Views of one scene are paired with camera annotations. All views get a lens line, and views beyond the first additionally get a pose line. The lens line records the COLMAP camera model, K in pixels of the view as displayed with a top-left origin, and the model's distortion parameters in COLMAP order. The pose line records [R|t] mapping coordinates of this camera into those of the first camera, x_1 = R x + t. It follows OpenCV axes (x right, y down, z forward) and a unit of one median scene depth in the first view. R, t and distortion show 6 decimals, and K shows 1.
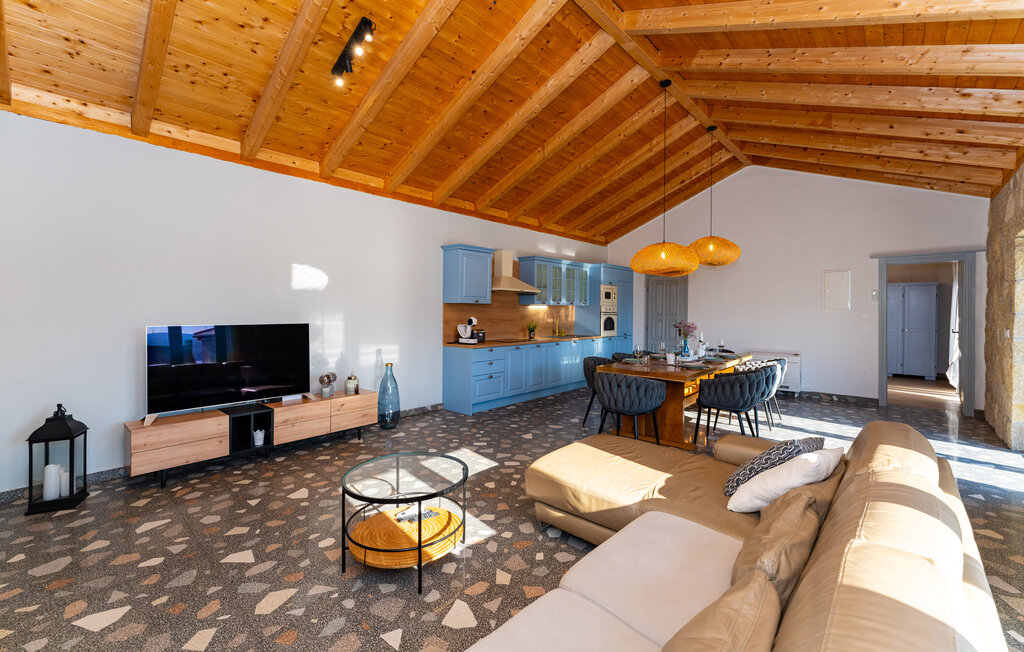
lens RADIAL K [[407.5, 0, 495.1], [0, 407.5, 311.3], [0, 0, 1]] dist [0.000810, 0.000064]
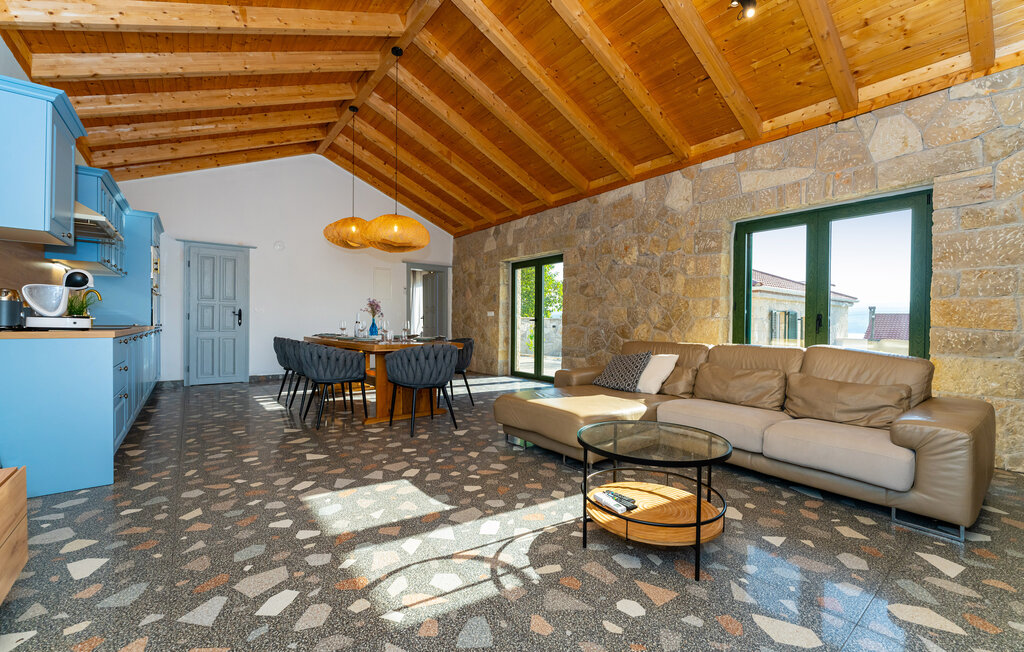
lens RADIAL K [[428.8, 0, 512.0], [0, 428.8, 326.0], [0, 0, 1]] dist [-0.003910, -0.000001]
pose [[0.138226, -0.005053, 0.990388, -0.595489], [-0.011835, 0.999907, 0.006754, 0.089804], [-0.990330, -0.012655, 0.138154, 0.620153]]
